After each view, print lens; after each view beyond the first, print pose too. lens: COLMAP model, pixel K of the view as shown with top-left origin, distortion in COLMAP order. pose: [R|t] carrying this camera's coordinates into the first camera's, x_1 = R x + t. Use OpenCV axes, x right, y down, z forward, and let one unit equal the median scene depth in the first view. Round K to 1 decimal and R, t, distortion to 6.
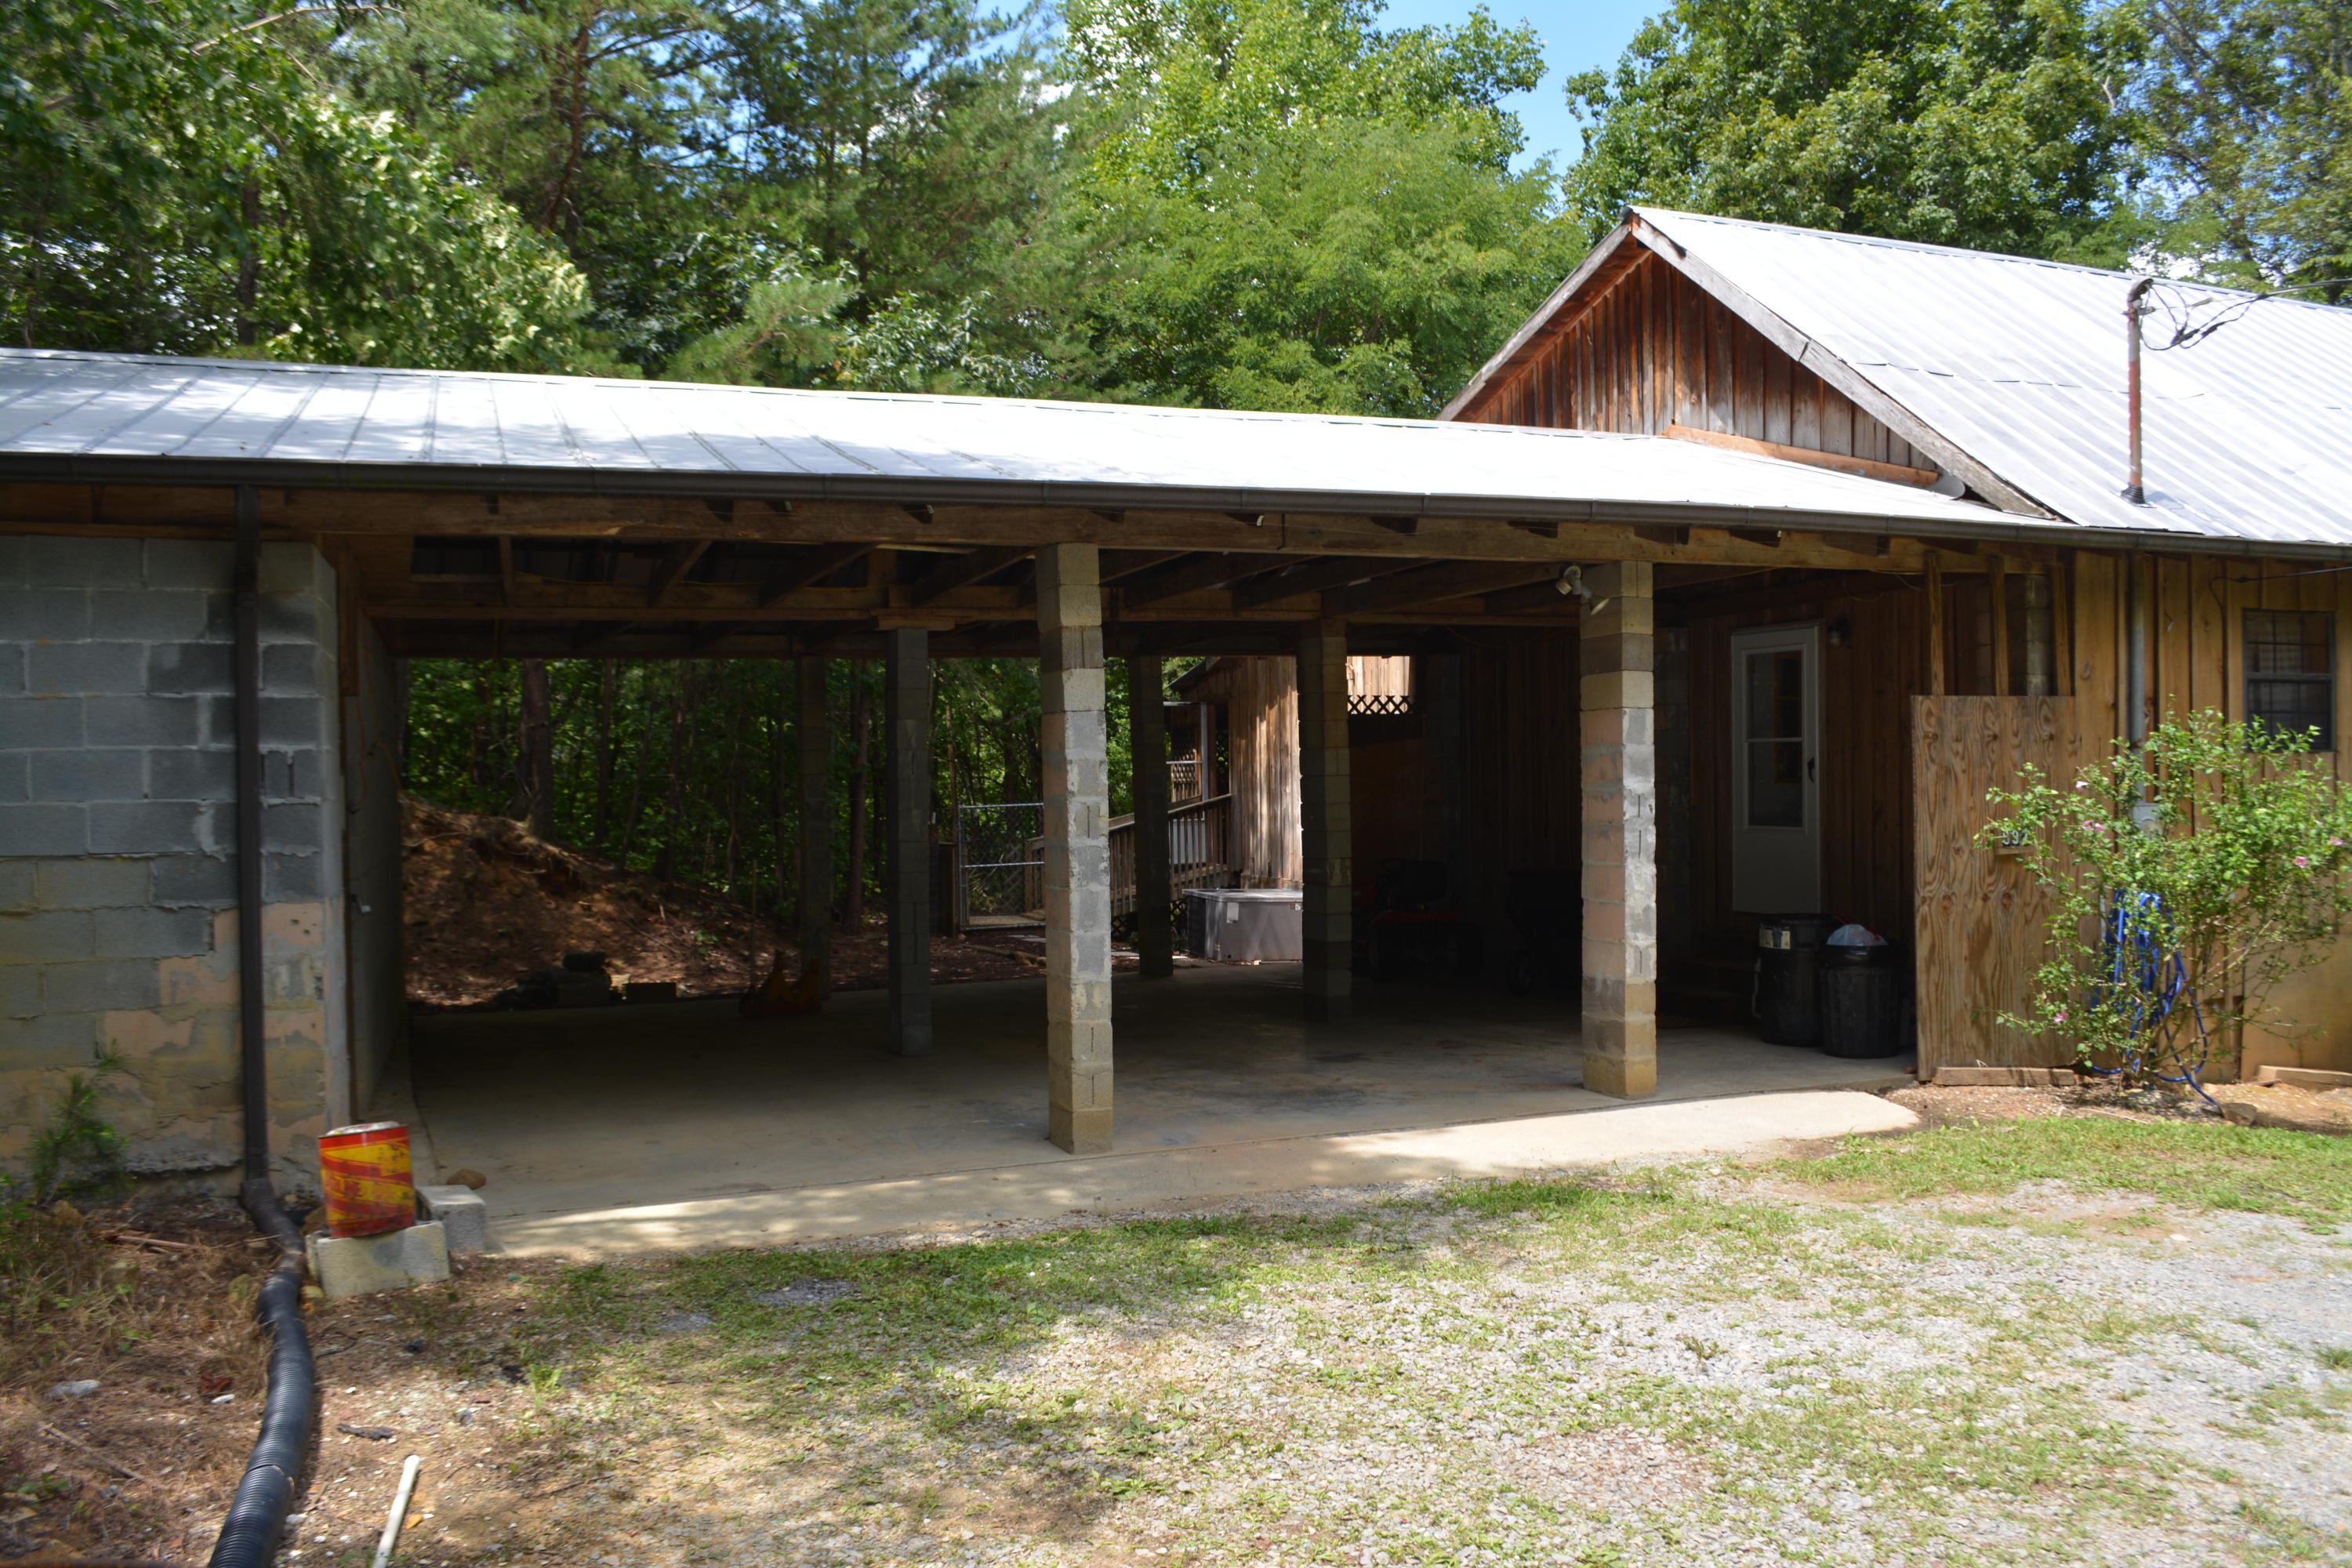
lens RADIAL K [[1845.2, 0, 1179.9], [0, 1845.2, 782.6], [0, 0, 1]] dist [-0.087071, 0.014783]
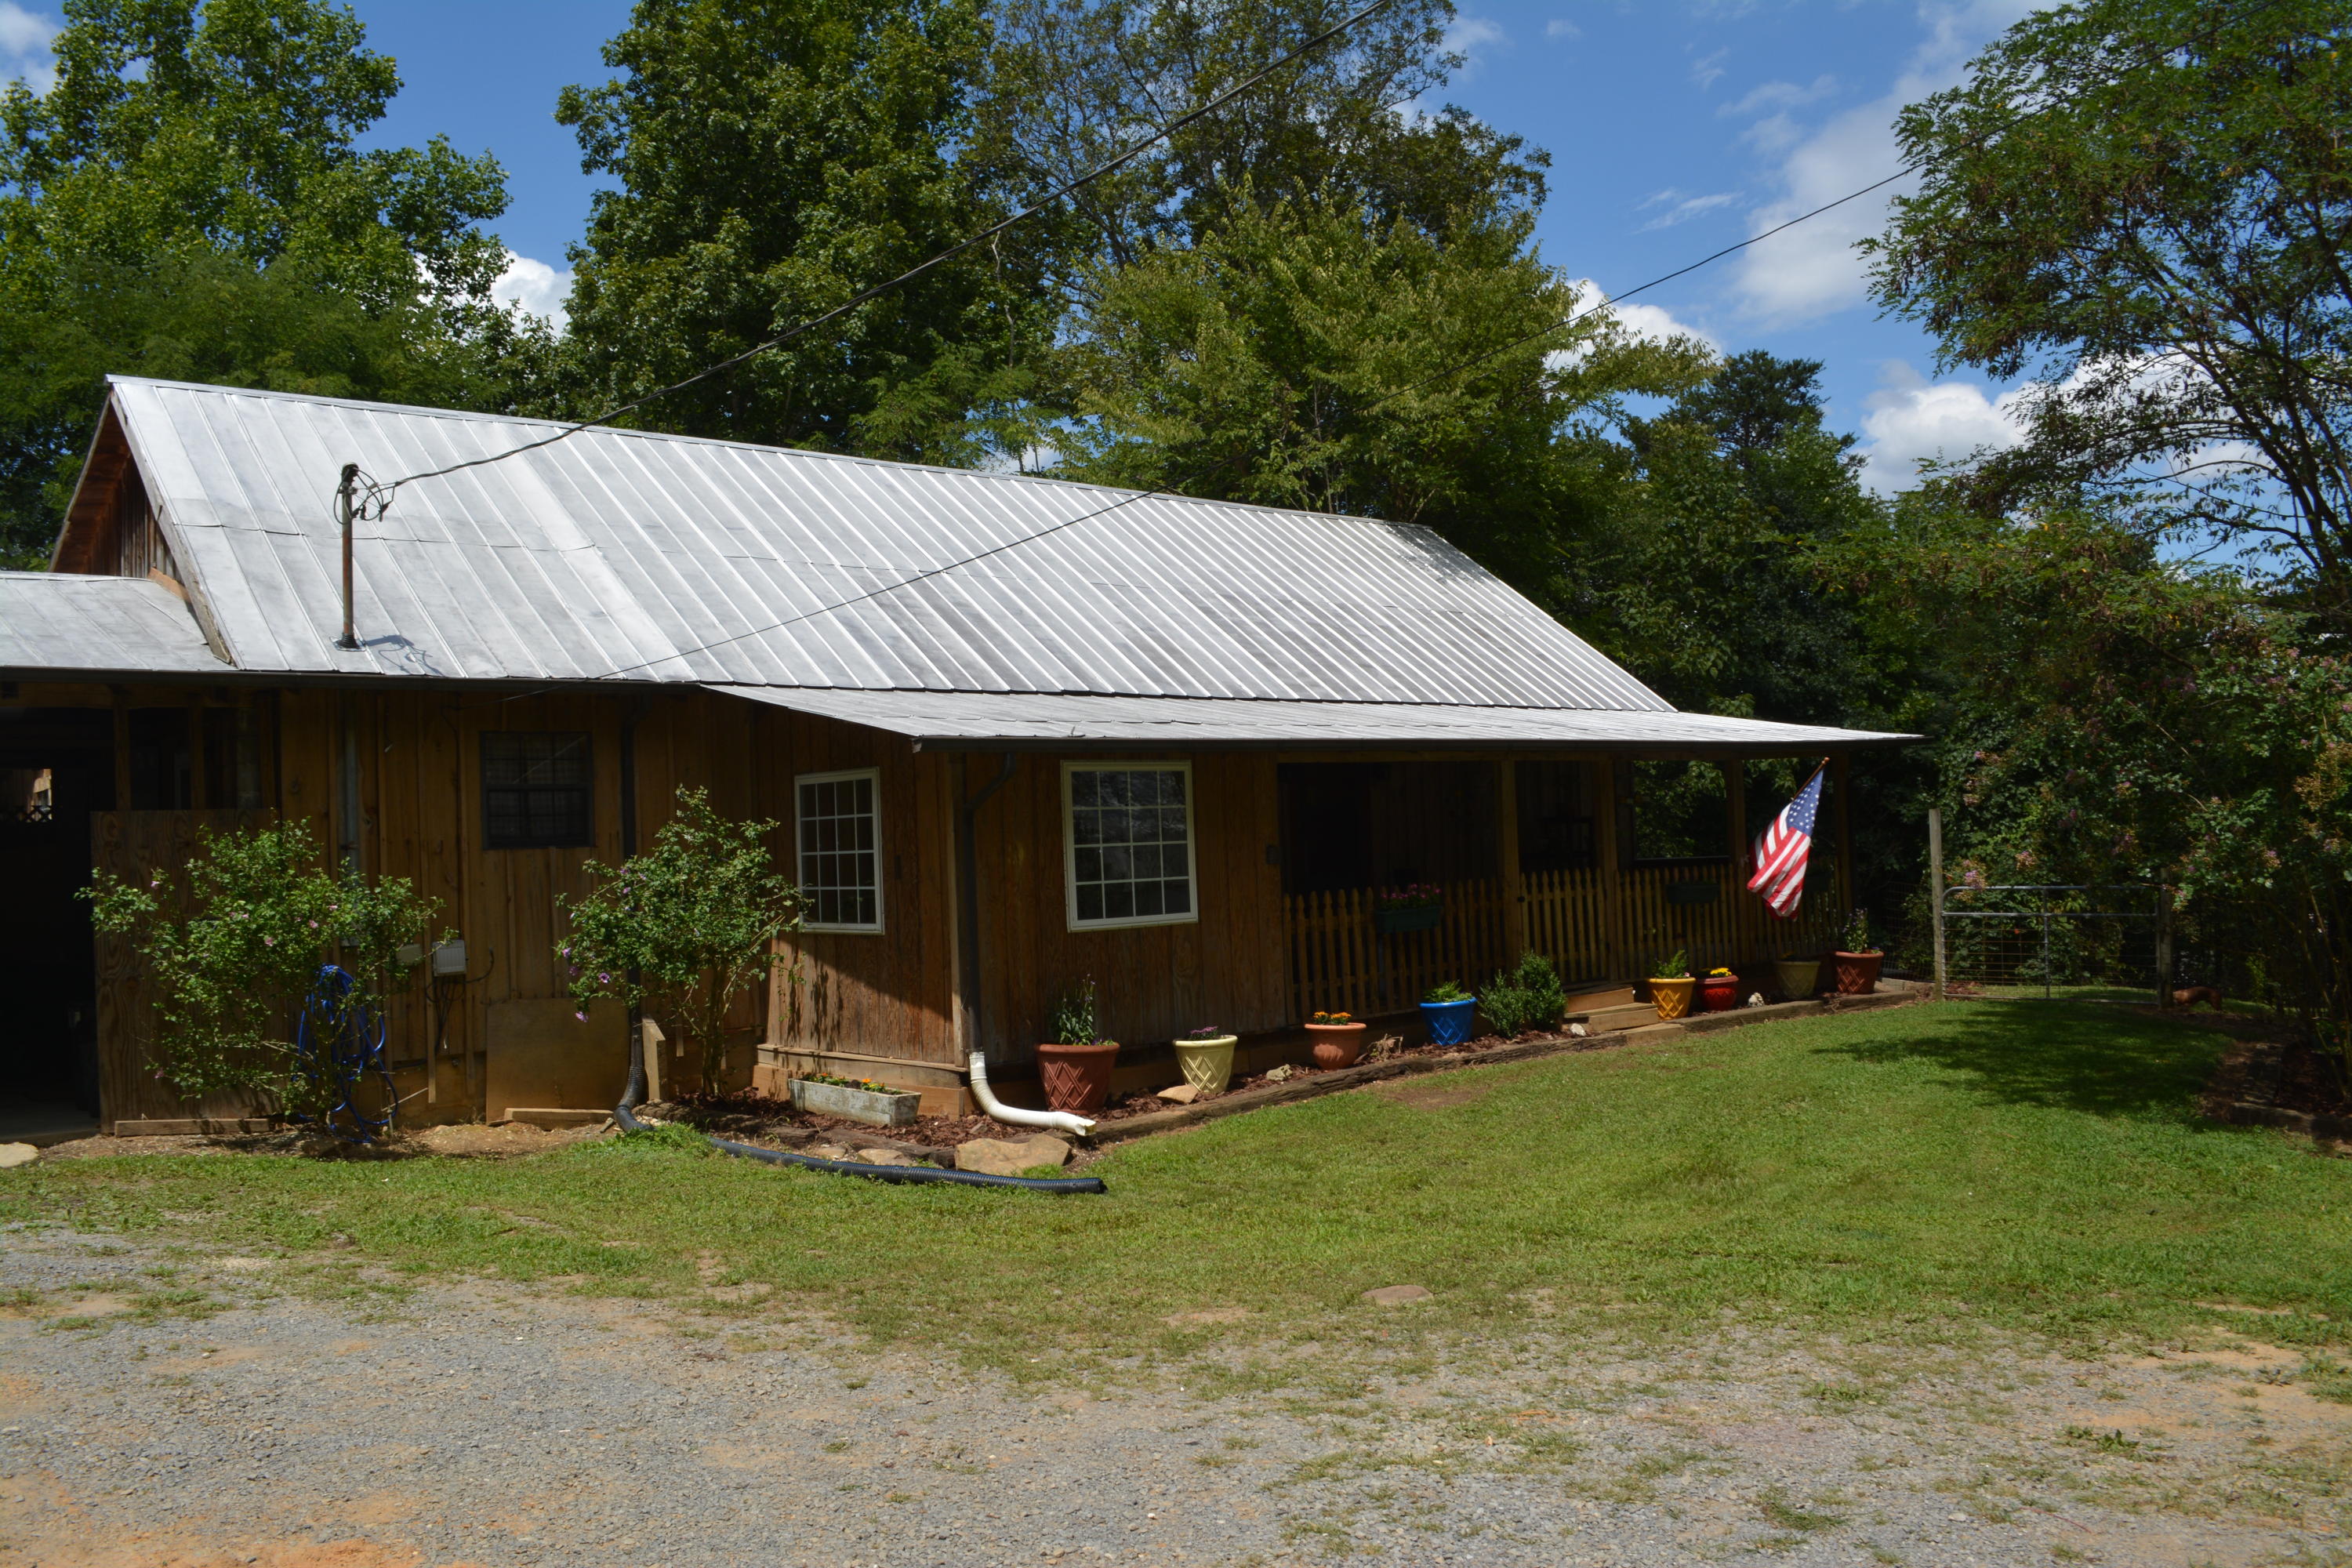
lens RADIAL K [[1845.2, 0, 1178.9], [0, 1845.2, 784.1], [0, 0, 1]] dist [-0.087071, 0.014783]
pose [[0.942133, -0.010970, 0.335060, 0.648343], [0.025071, 0.998971, -0.037788, -0.003235], [-0.334300, 0.044001, 0.941439, -0.340987]]
